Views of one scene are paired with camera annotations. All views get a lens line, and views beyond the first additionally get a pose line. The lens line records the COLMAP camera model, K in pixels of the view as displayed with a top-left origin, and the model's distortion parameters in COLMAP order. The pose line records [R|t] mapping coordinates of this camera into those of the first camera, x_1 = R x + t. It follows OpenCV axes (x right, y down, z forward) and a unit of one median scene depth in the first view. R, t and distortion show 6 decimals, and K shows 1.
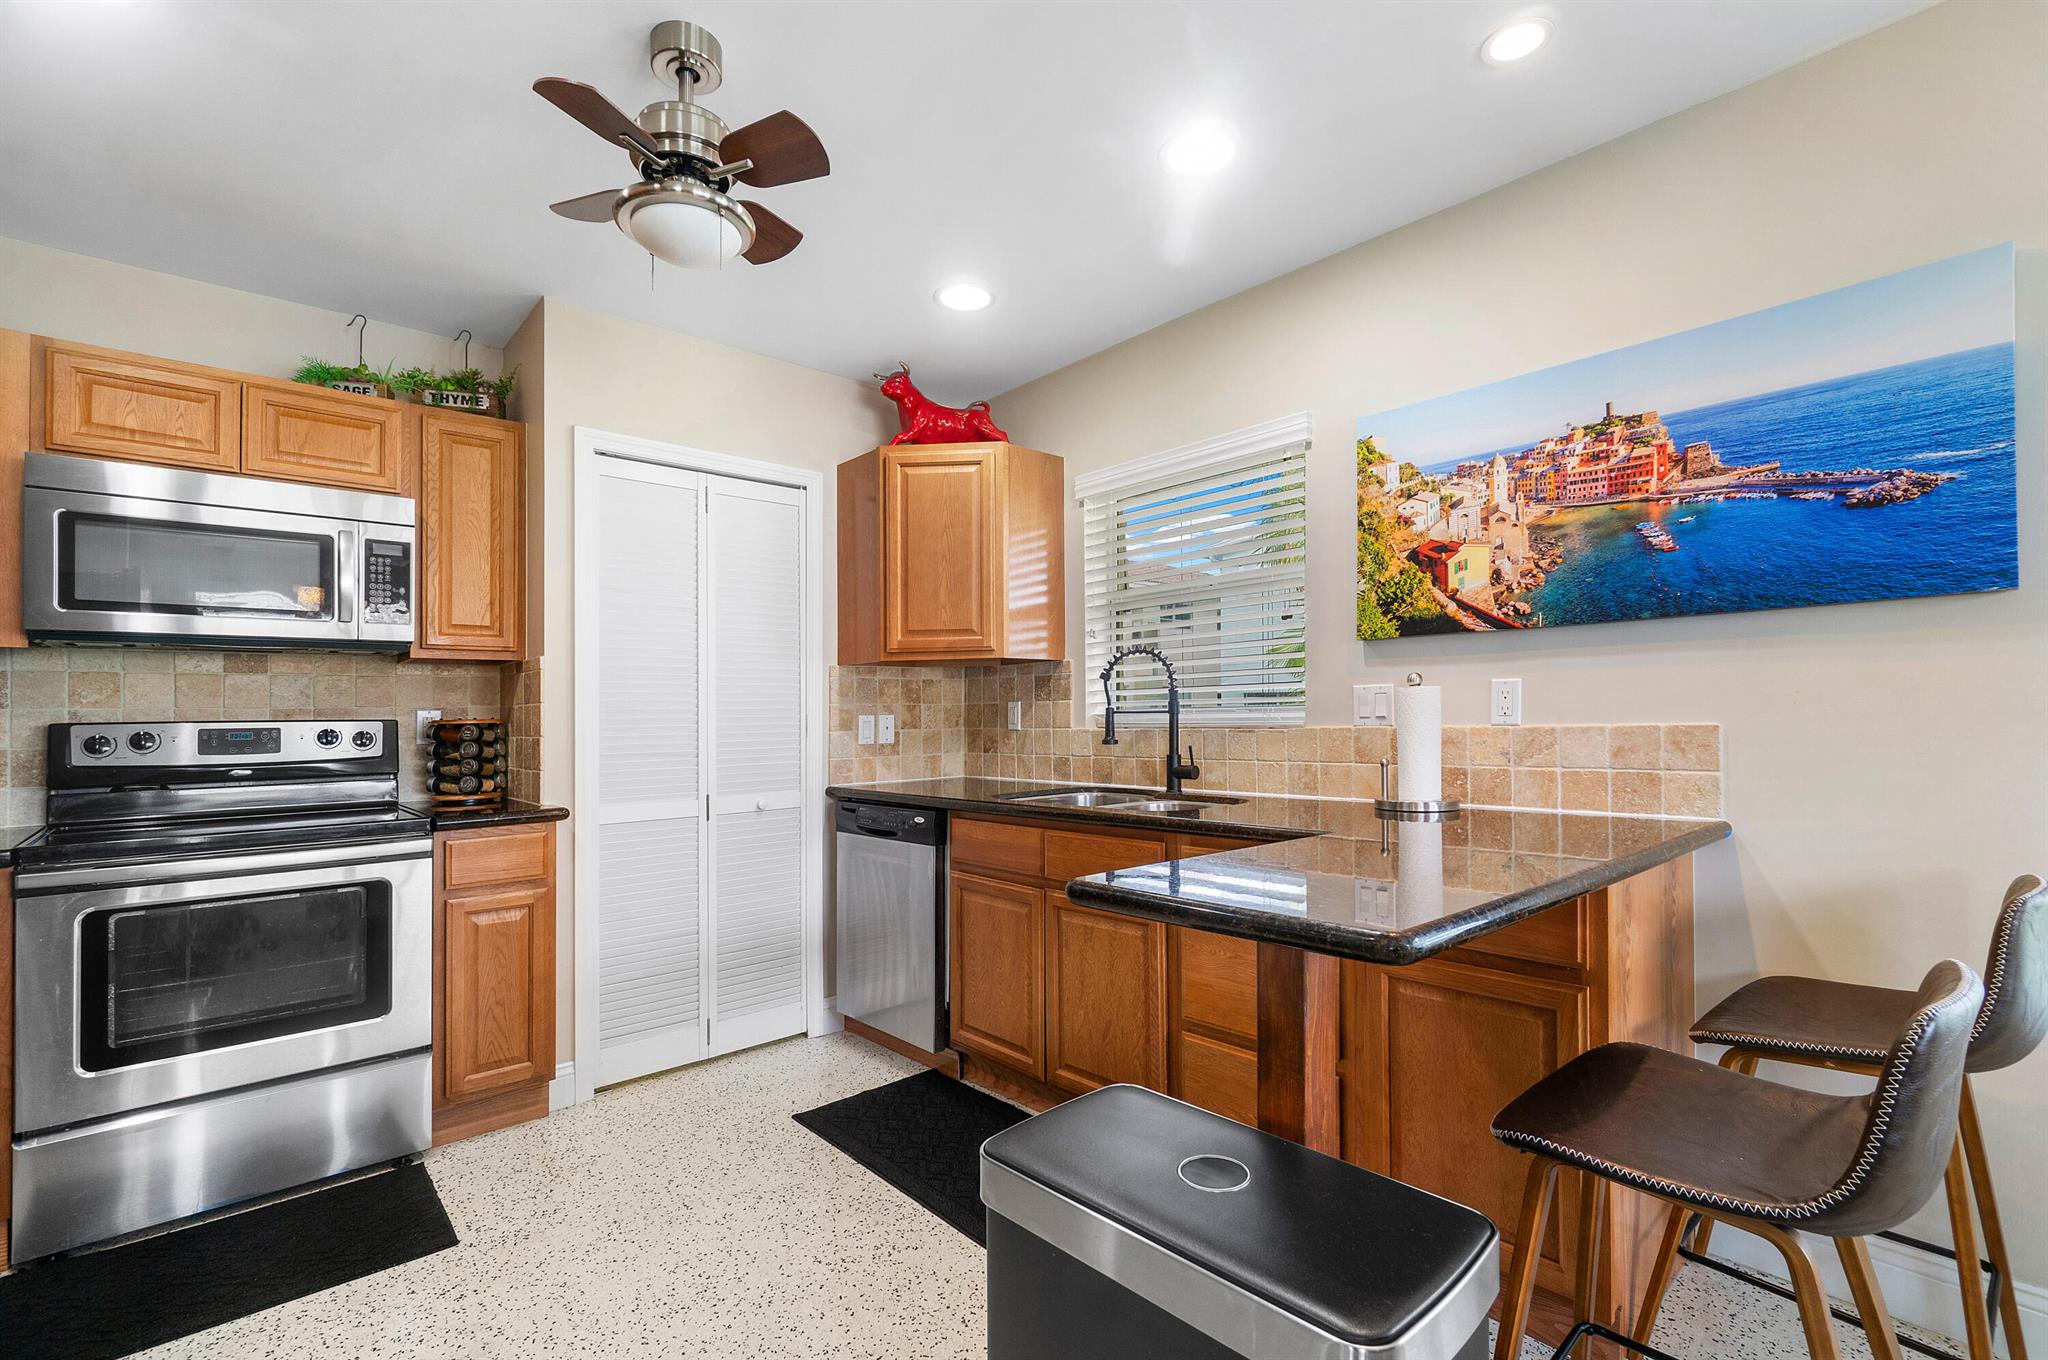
lens RADIAL K [[931.3, 0, 1036.2], [0, 931.3, 699.6], [0, 0, 1]] dist [0.002955, 0.000837]
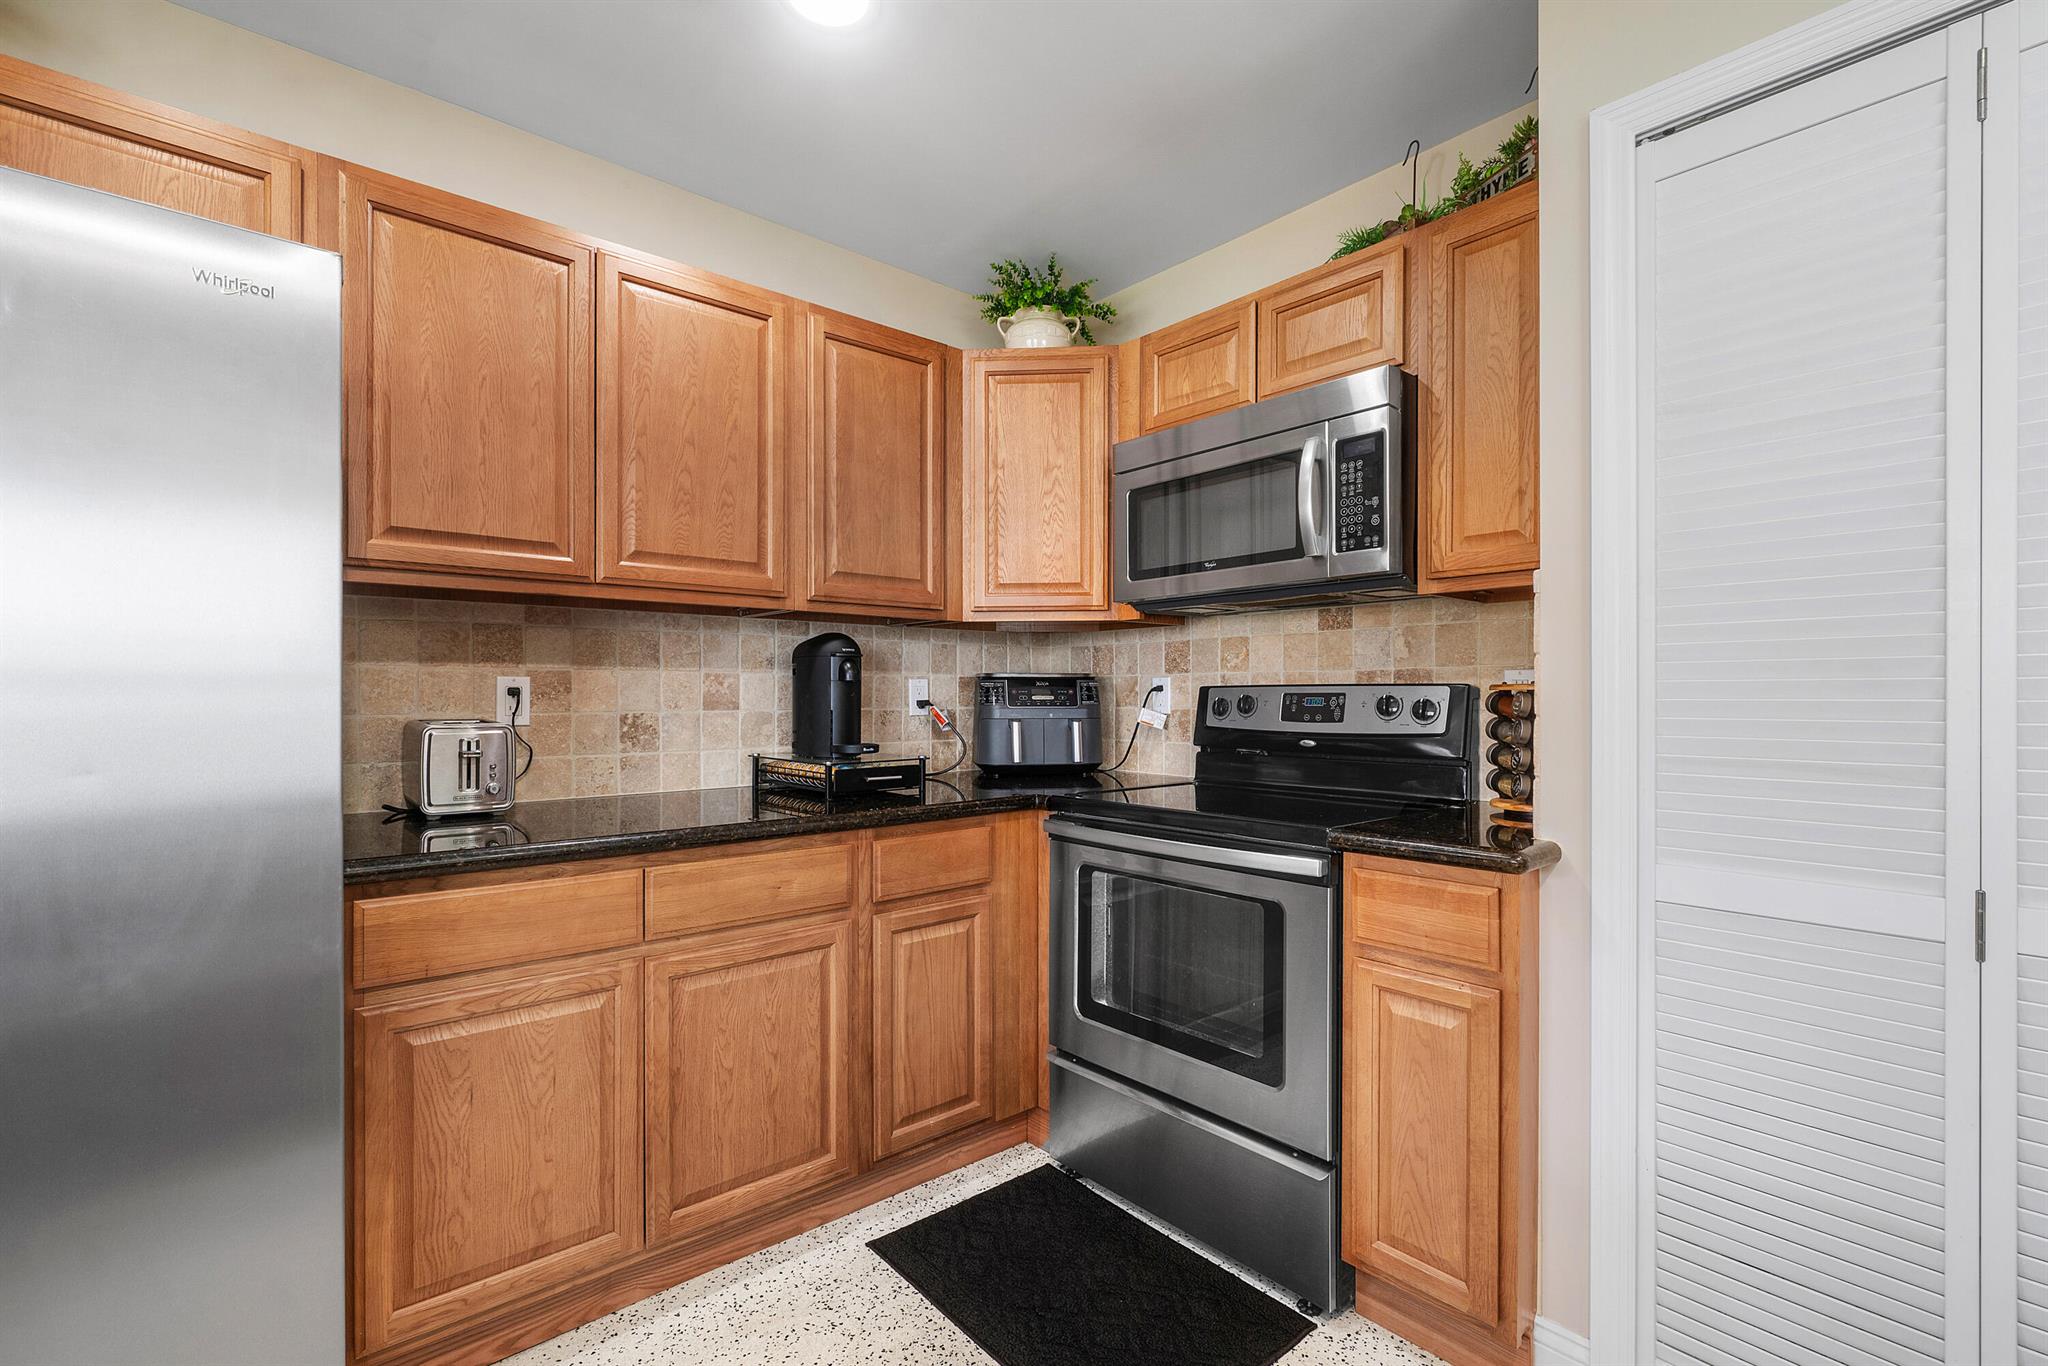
lens RADIAL K [[931.3, 0, 1028.6], [0, 931.3, 688.7], [0, 0, 1]] dist [0.002955, 0.000837]
pose [[-0.019474, 0.011829, -0.999740, 0.030133], [0.021072, 0.999713, 0.011419, 0.011097], [0.999588, -0.020844, -0.019717, 0.757271]]
